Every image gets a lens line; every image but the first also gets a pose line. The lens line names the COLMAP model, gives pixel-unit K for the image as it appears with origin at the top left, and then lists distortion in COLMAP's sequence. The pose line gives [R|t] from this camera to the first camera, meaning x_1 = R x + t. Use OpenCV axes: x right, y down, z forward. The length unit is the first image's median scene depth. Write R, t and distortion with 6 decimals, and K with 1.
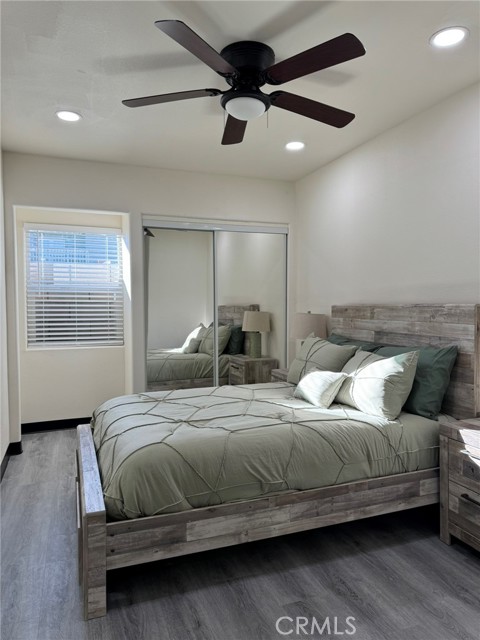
lens RADIAL K [[450.7, 0, 240.1], [0, 450.7, 319.9], [0, 0, 1]] dist [0.056117, -0.057843]
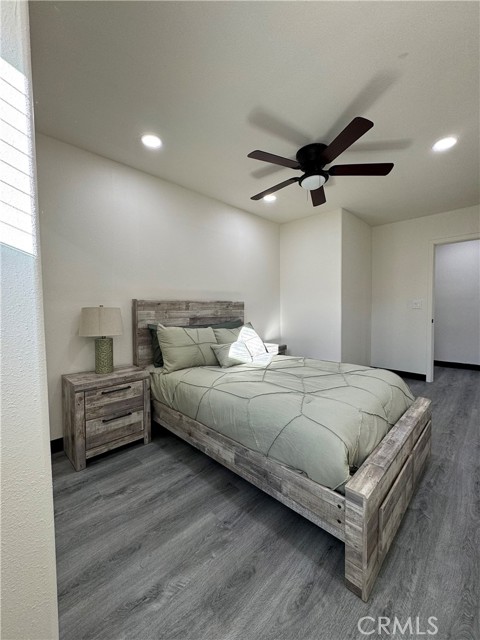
lens RADIAL K [[255.1, 0, 238.6], [0, 255.1, 320.2], [0, 0, 1]] dist [-0.000633, -0.000042]
pose [[-0.409932, -0.030640, 0.911601, -0.577488], [0.043642, 0.997632, 0.053157, -0.006713], [-0.911071, 0.061575, -0.407625, 1.269234]]
